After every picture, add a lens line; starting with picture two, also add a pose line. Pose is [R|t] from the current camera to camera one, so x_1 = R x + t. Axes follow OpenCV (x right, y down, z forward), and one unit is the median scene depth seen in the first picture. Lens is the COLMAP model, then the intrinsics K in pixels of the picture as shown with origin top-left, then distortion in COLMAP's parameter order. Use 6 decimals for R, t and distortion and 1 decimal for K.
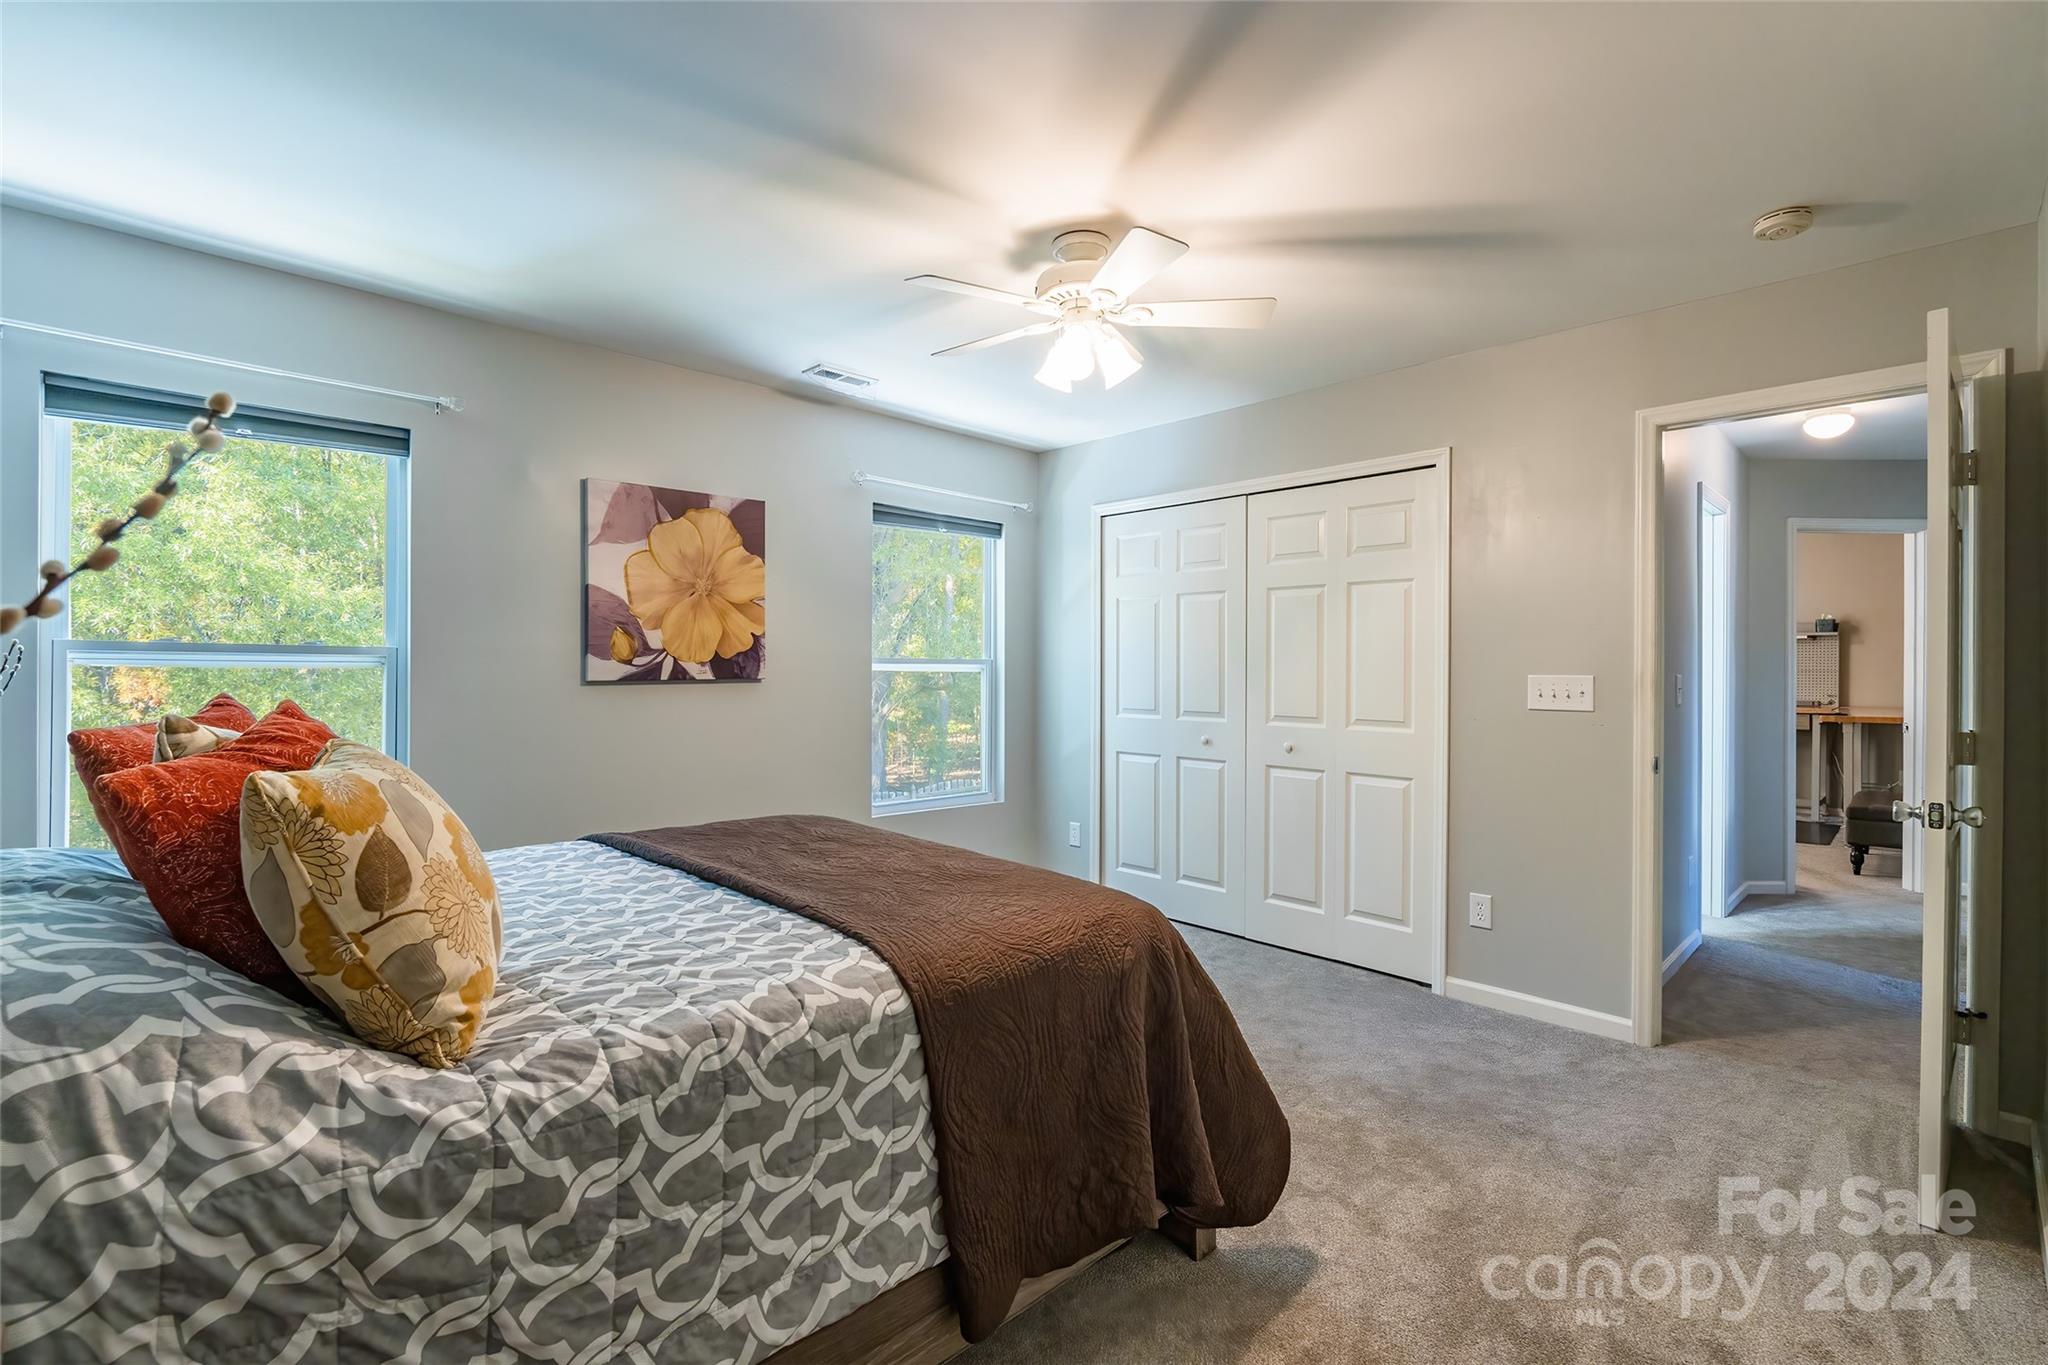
lens RADIAL K [[938.6, 0, 1039.7], [0, 938.6, 672.8], [0, 0, 1]] dist [-0.009919, -0.000699]
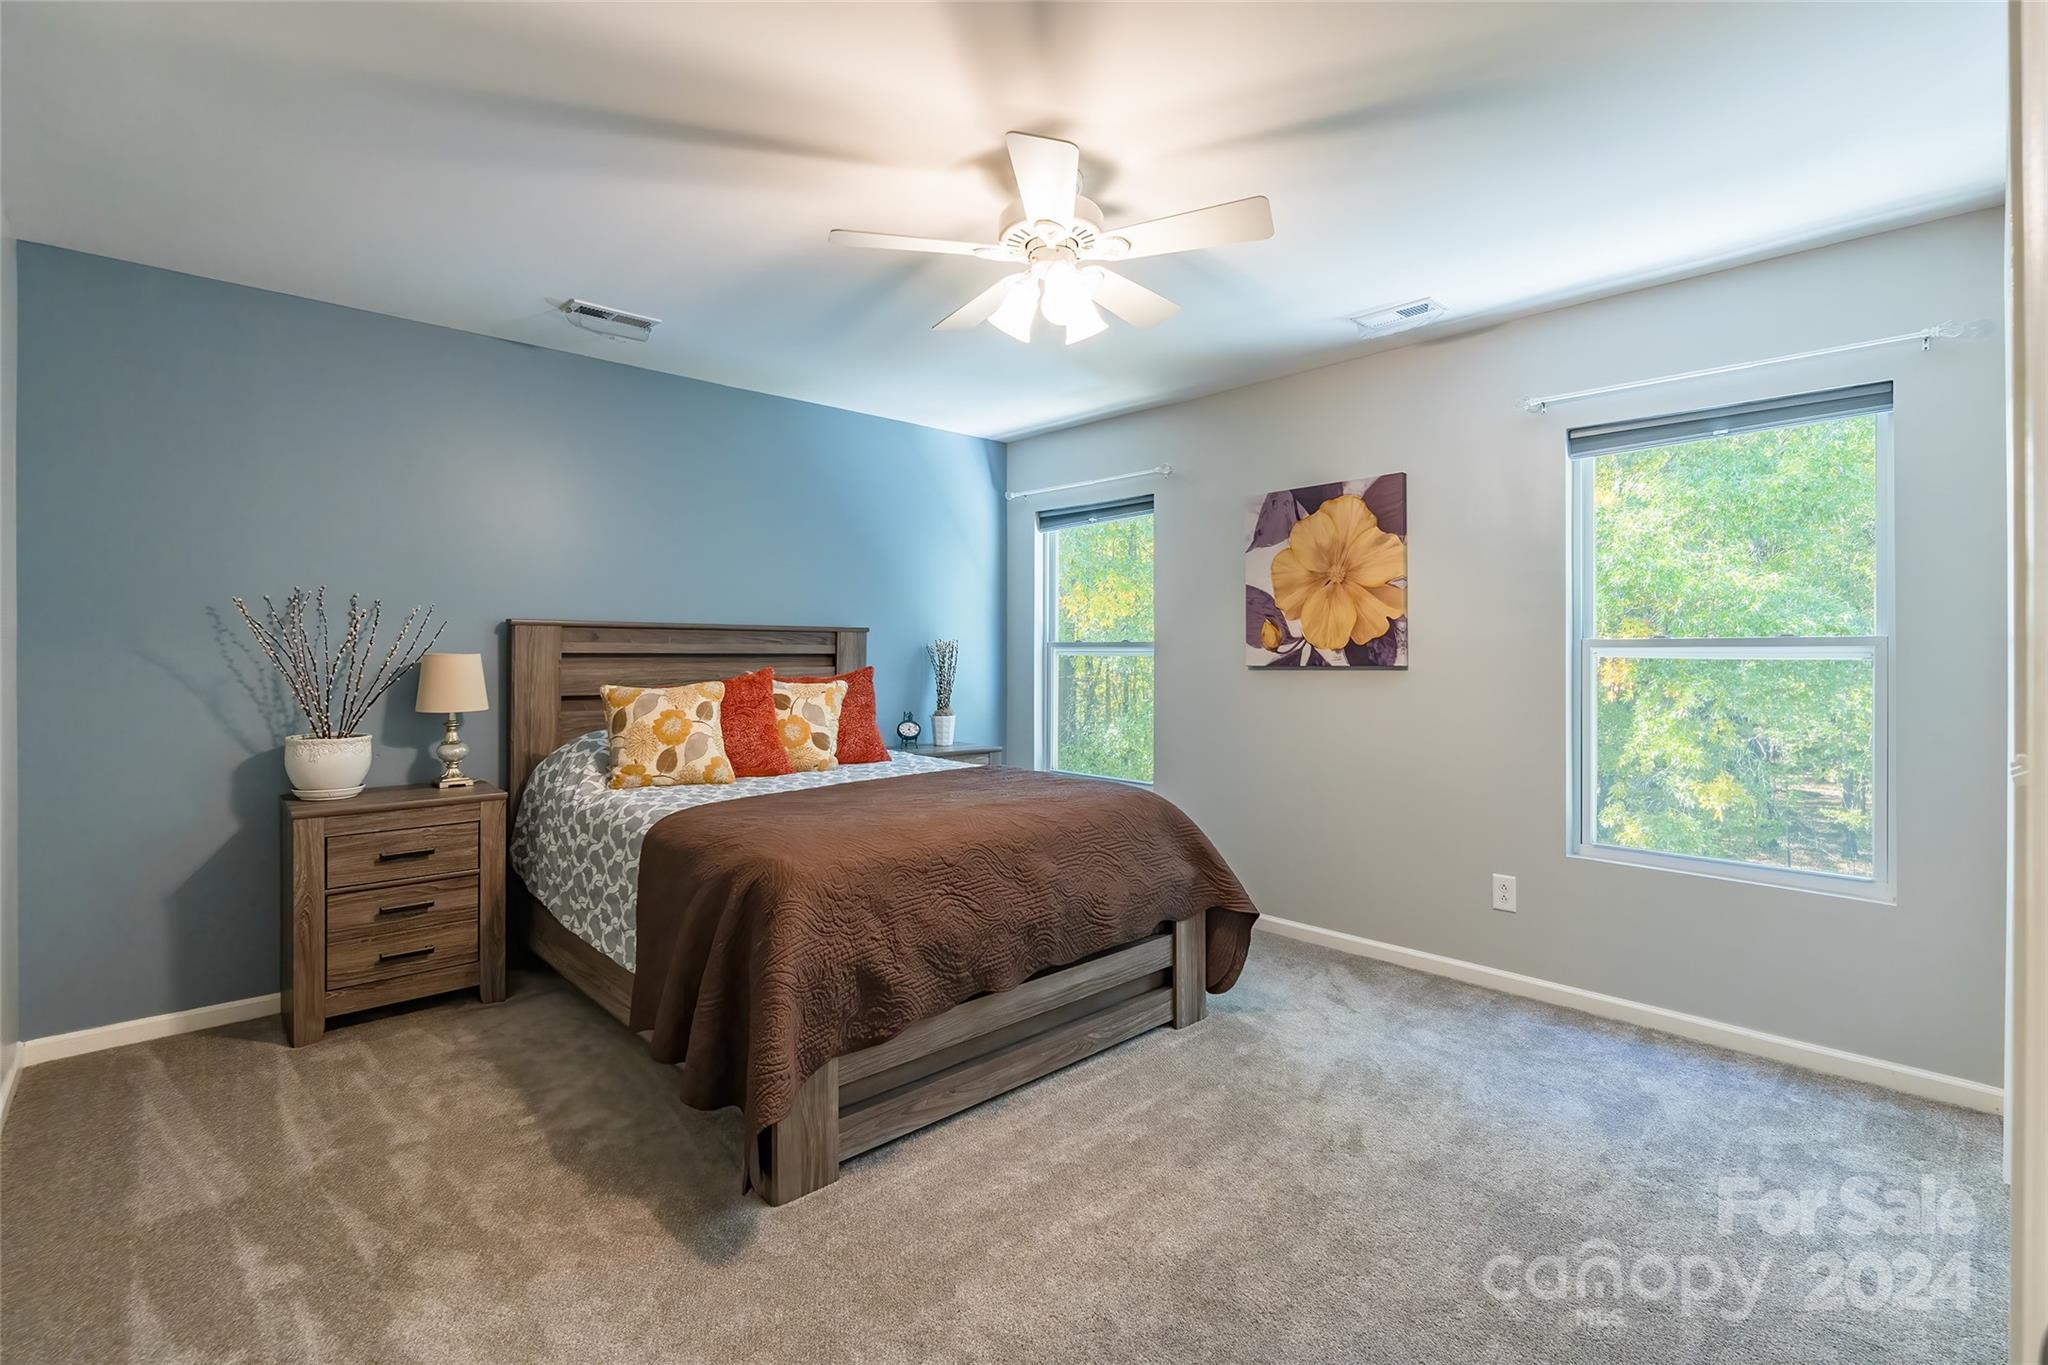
lens RADIAL K [[938.6, 0, 1037.7], [0, 938.6, 677.7], [0, 0, 1]] dist [-0.009919, -0.000699]
pose [[-0.020076, 0.022610, -0.999543, 0.672143], [-0.000477, 0.999744, 0.022624, -0.003101], [0.999798, 0.000931, -0.020060, 0.704066]]
